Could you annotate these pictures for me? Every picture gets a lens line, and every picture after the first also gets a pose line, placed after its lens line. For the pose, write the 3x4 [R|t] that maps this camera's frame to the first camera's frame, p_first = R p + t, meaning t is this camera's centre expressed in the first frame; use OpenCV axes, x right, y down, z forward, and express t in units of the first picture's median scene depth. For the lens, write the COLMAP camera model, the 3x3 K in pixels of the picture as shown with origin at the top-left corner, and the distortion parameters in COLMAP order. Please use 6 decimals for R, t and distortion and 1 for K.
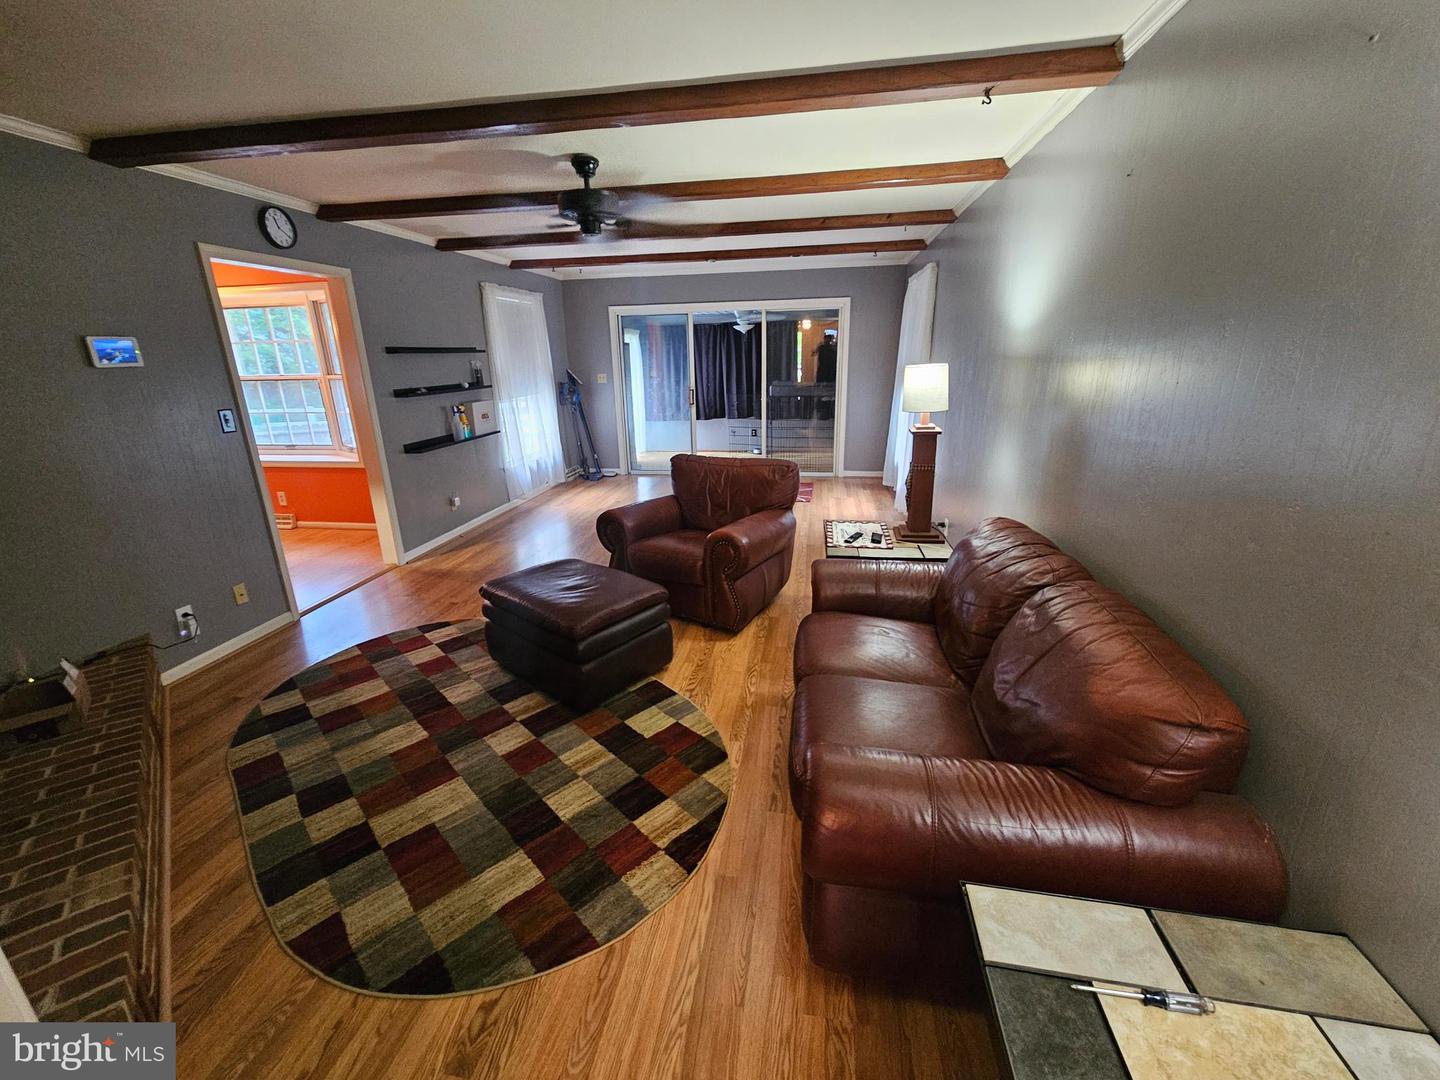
lens RADIAL K [[595.7, 0, 710.5], [0, 595.7, 535.2], [0, 0, 1]] dist [0.000882, -0.000298]
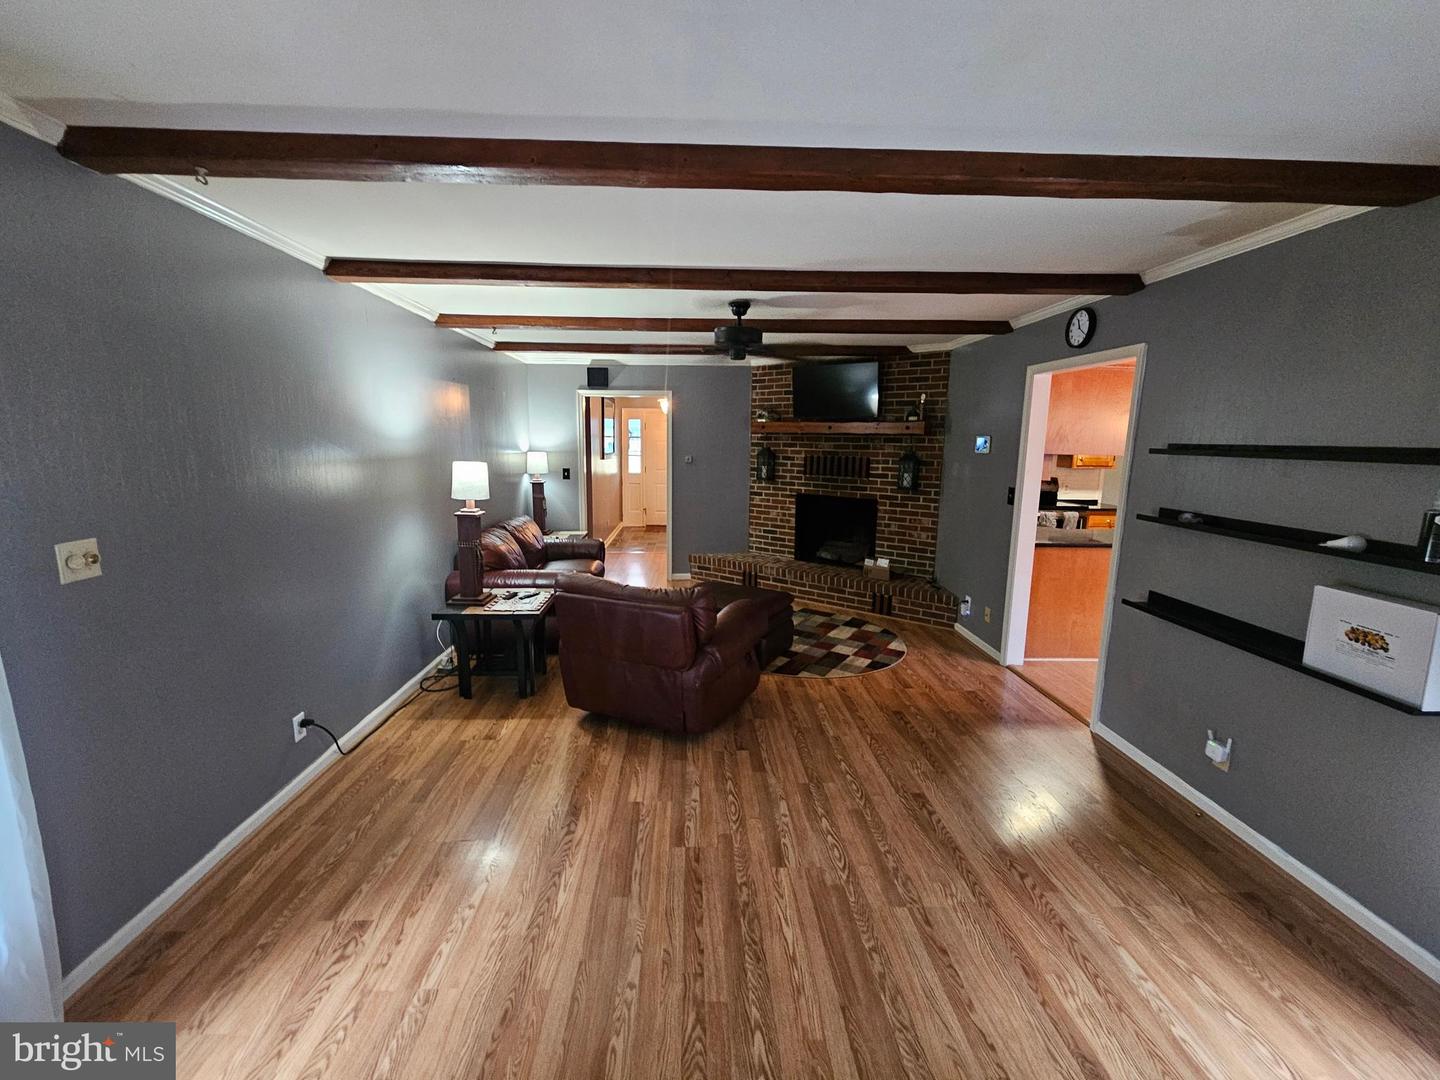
lens RADIAL K [[595.7, 0, 710.5], [0, 595.7, 535.2], [0, 0, 1]] dist [0.000882, -0.000298]
pose [[-0.977877, 0.044417, -0.204411, 0.106661], [-0.052764, 0.893223, 0.446508, -0.619665], [0.202417, 0.447415, -0.871118, 1.906325]]
